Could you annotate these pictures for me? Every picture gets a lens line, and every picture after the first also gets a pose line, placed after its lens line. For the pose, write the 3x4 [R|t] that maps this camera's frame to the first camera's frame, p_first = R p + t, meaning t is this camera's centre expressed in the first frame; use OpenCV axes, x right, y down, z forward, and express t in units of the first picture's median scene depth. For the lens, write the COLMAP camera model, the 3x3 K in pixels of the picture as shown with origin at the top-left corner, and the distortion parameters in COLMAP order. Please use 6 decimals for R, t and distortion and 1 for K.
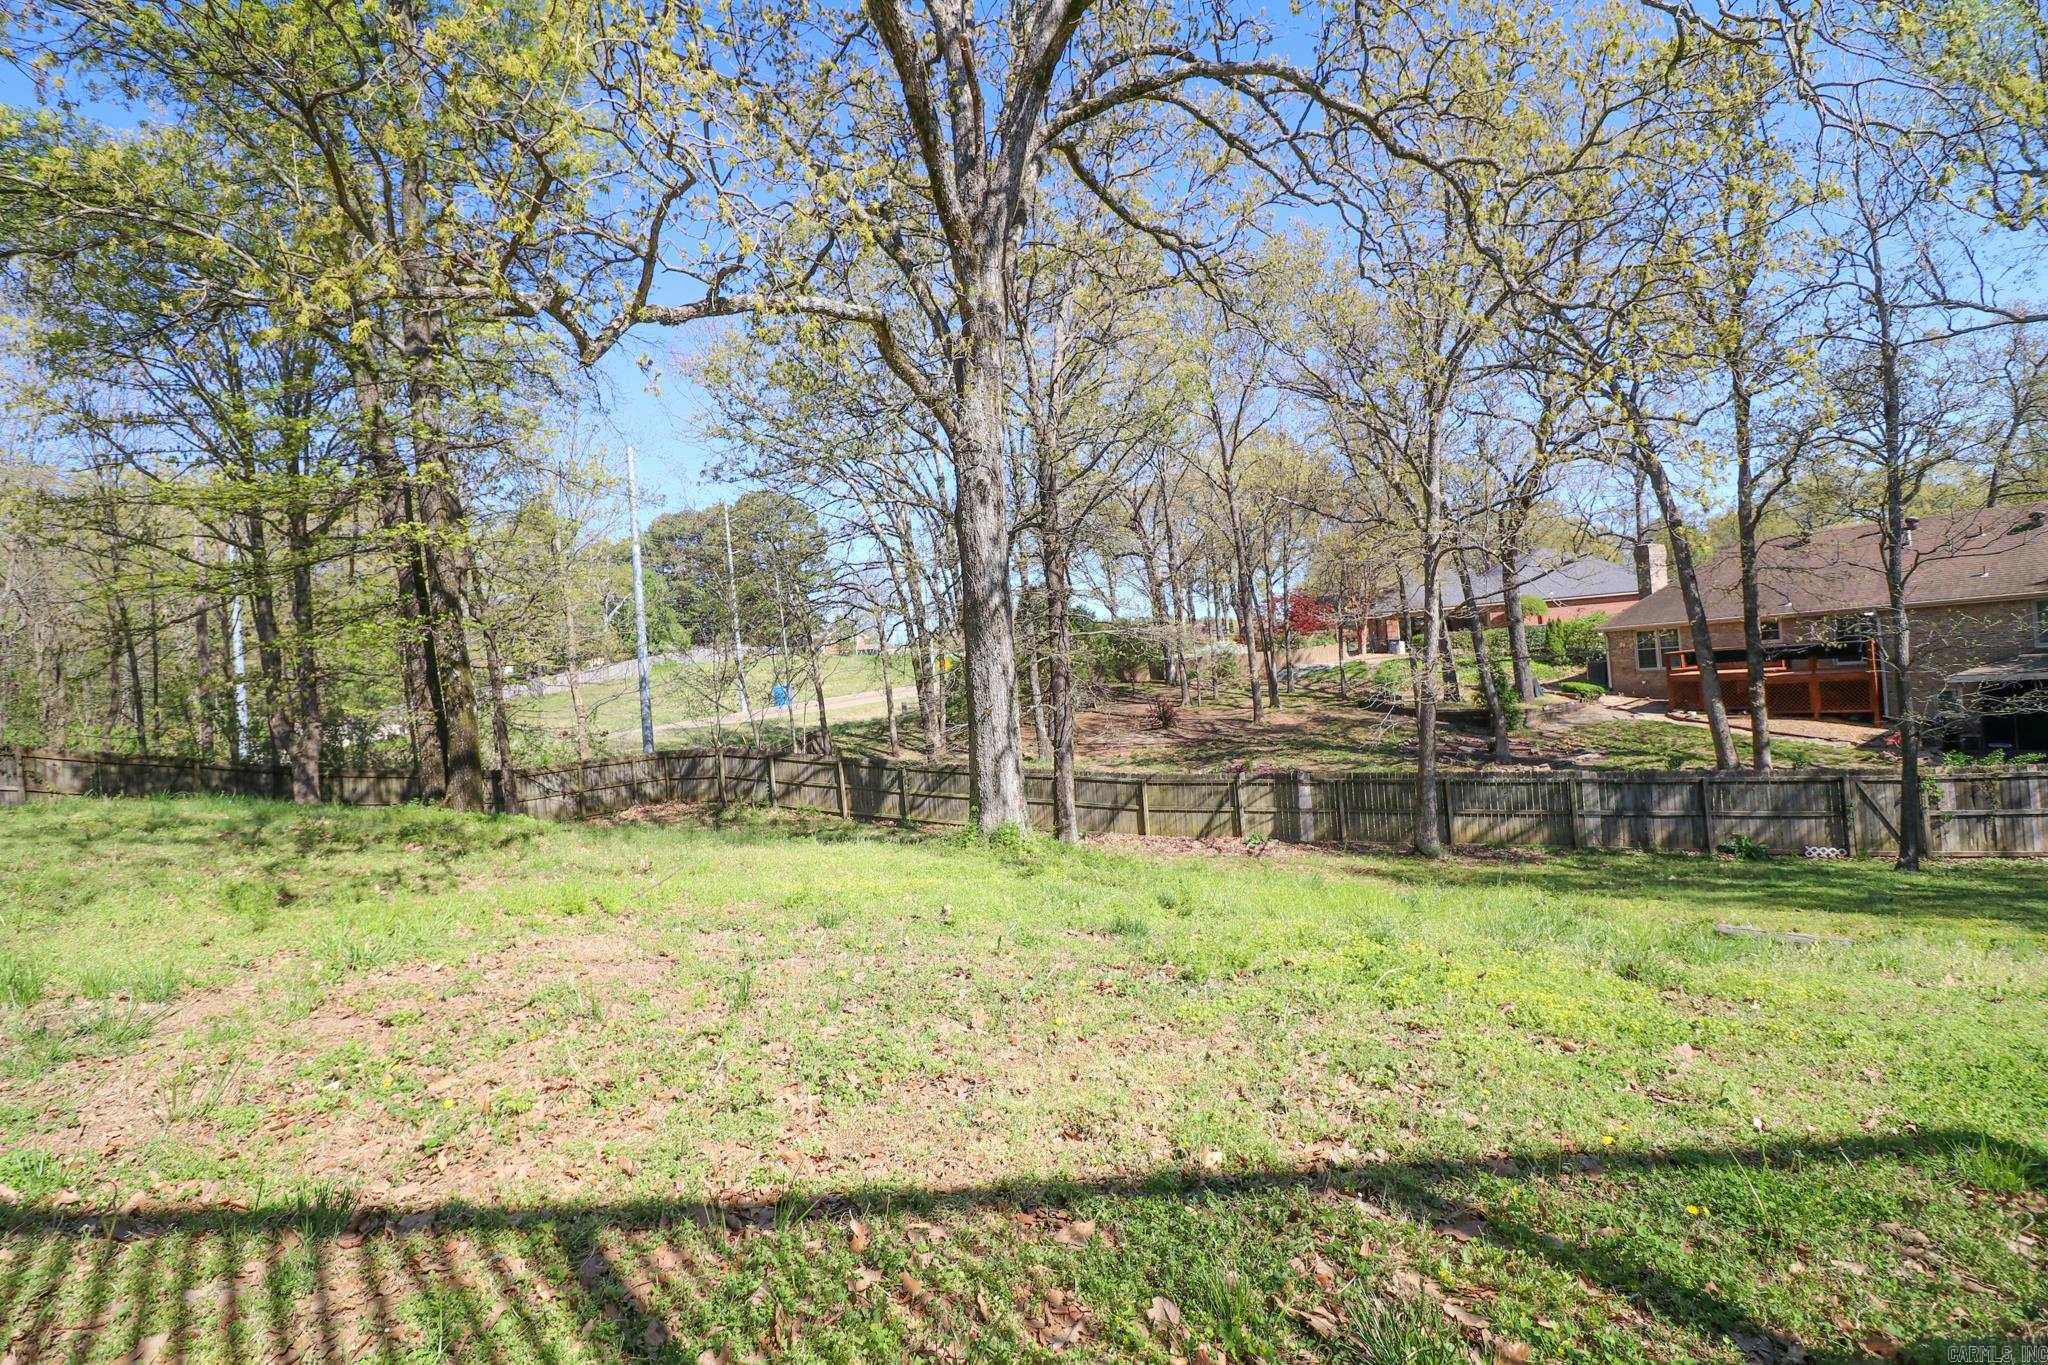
lens RADIAL K [[941.0, 0, 1010.3], [0, 941.0, 667.8], [0, 0, 1]] dist [-0.008109, -0.008984]
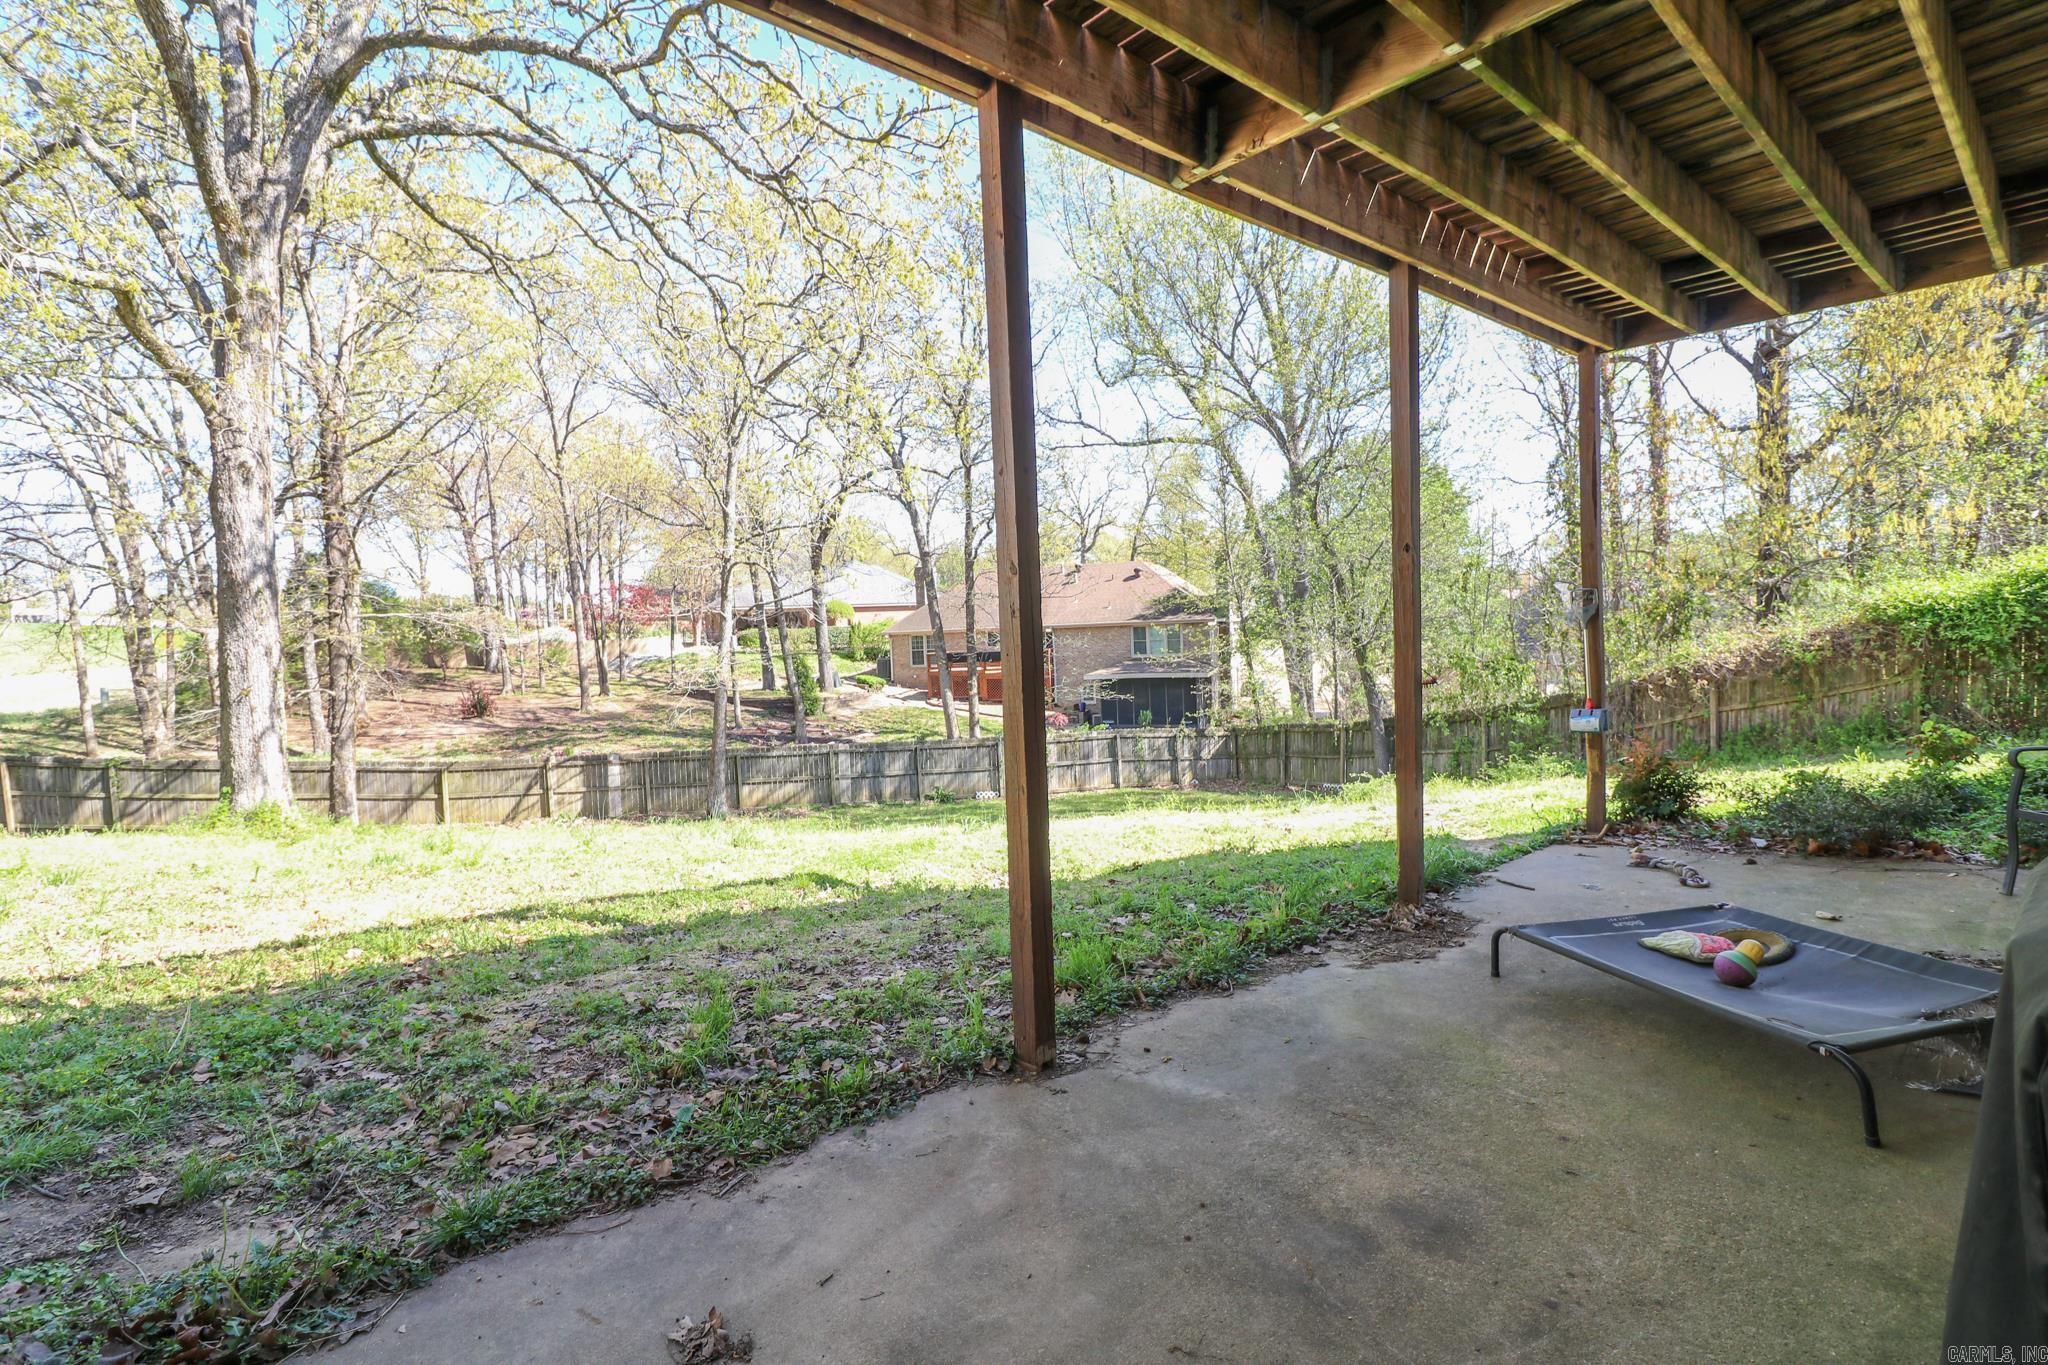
lens RADIAL K [[941.0, 0, 1021.6], [0, 941.0, 667.7], [0, 0, 1]] dist [-0.008109, -0.008984]
pose [[0.780787, 0.020784, 0.624451, 0.000483], [-0.026944, 0.999637, 0.000418, -0.000753], [-0.624216, -0.017151, 0.781064, -0.118445]]
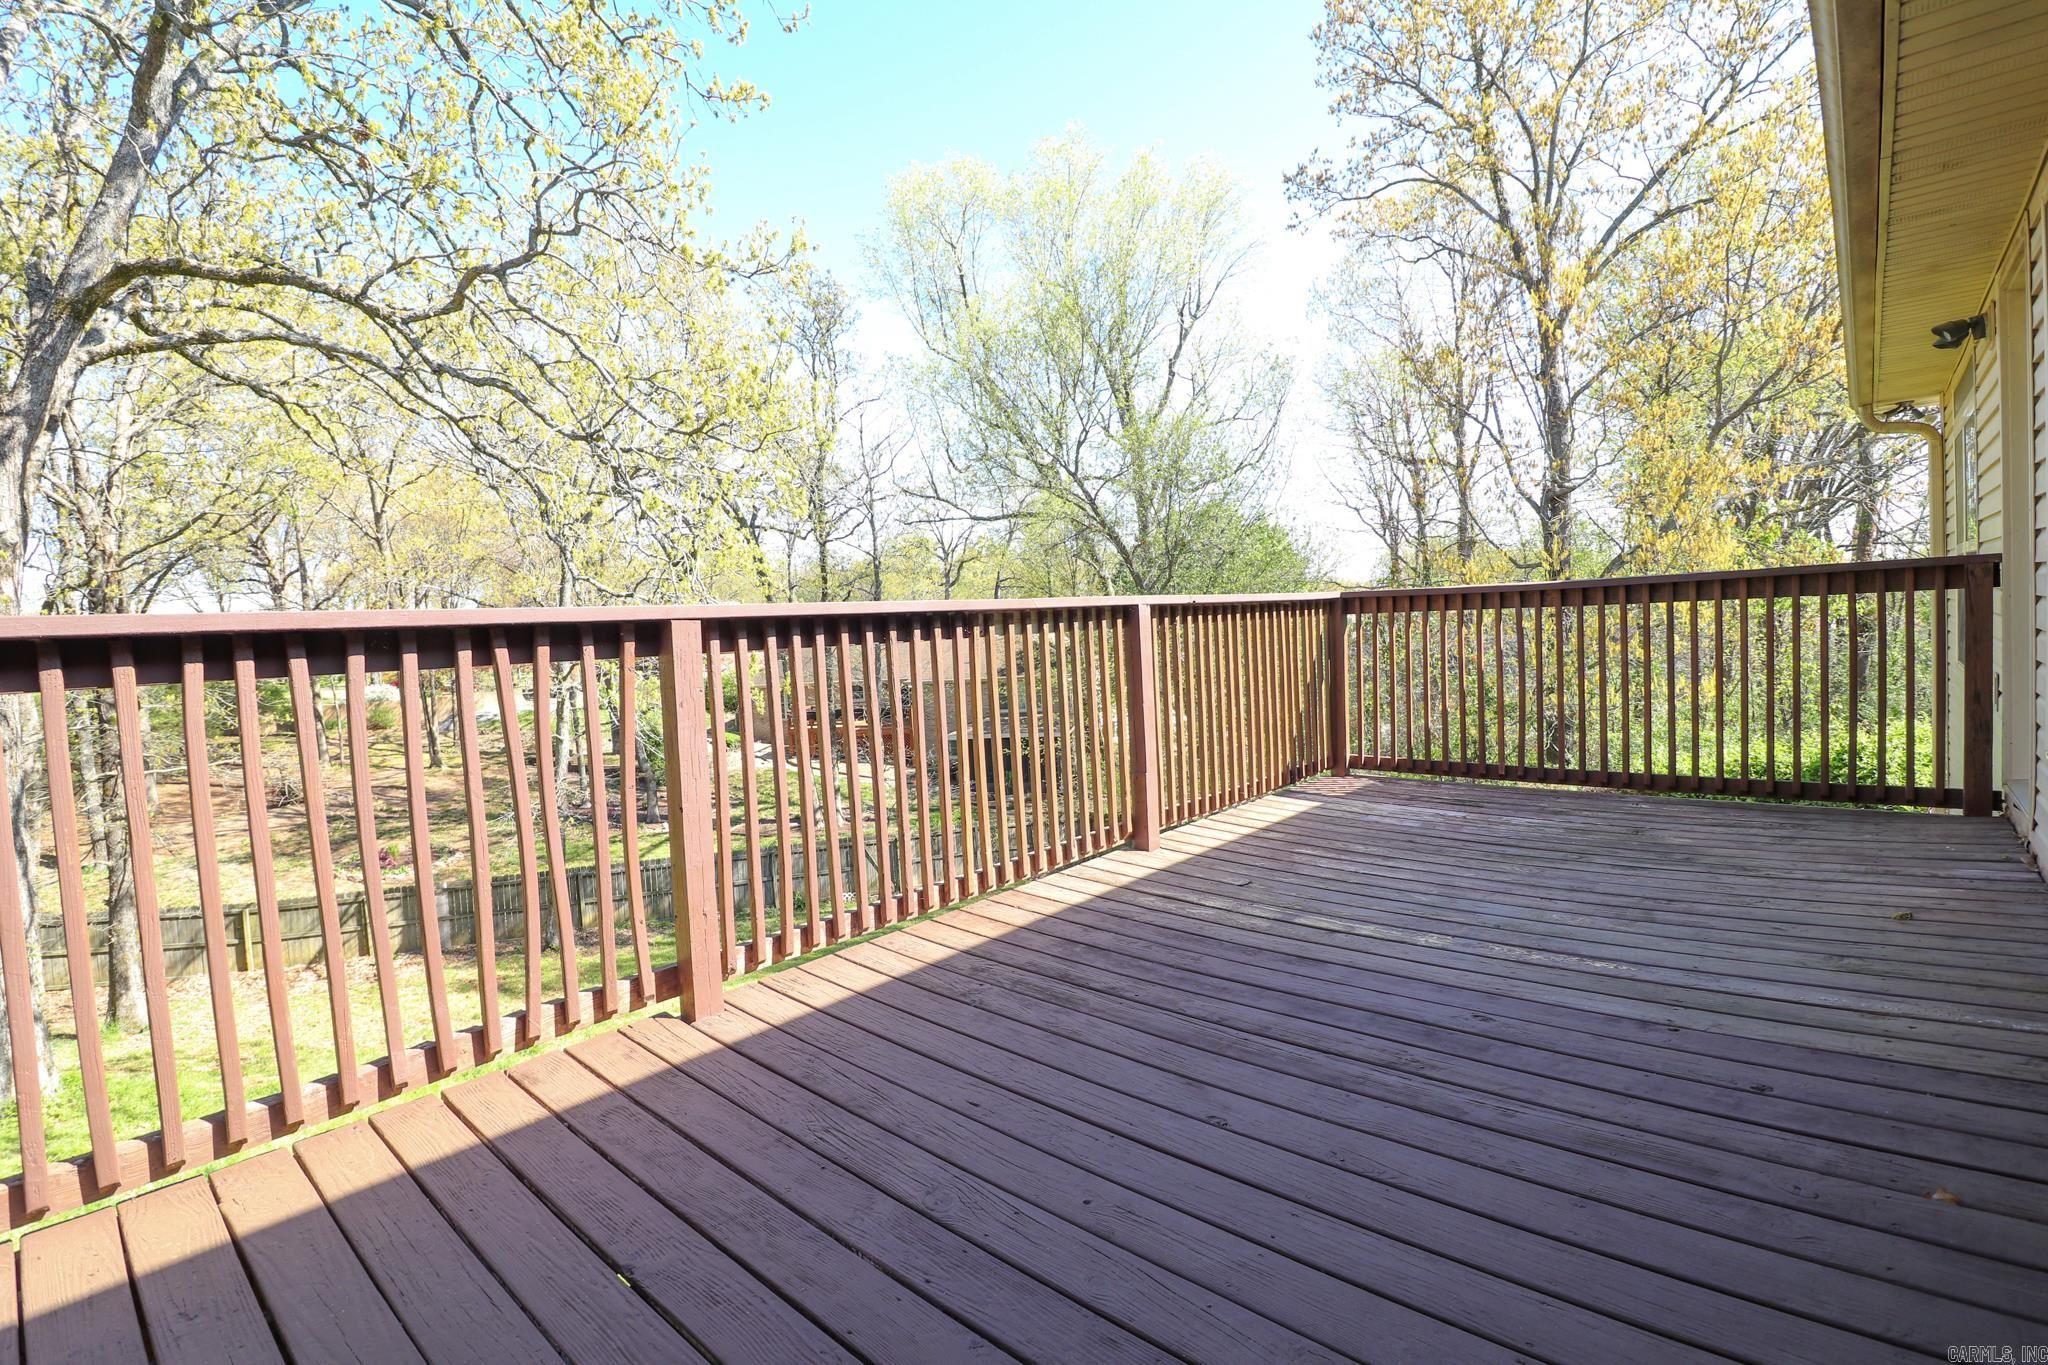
lens RADIAL K [[941.0, 0, 1018.4], [0, 941.0, 663.2], [0, 0, 1]] dist [-0.008109, -0.008984]
pose [[0.691655, 0.011613, 0.722134, 0.008173], [-0.009770, 0.999930, -0.006723, -0.104682], [-0.722162, -0.002405, 0.691720, -0.134121]]
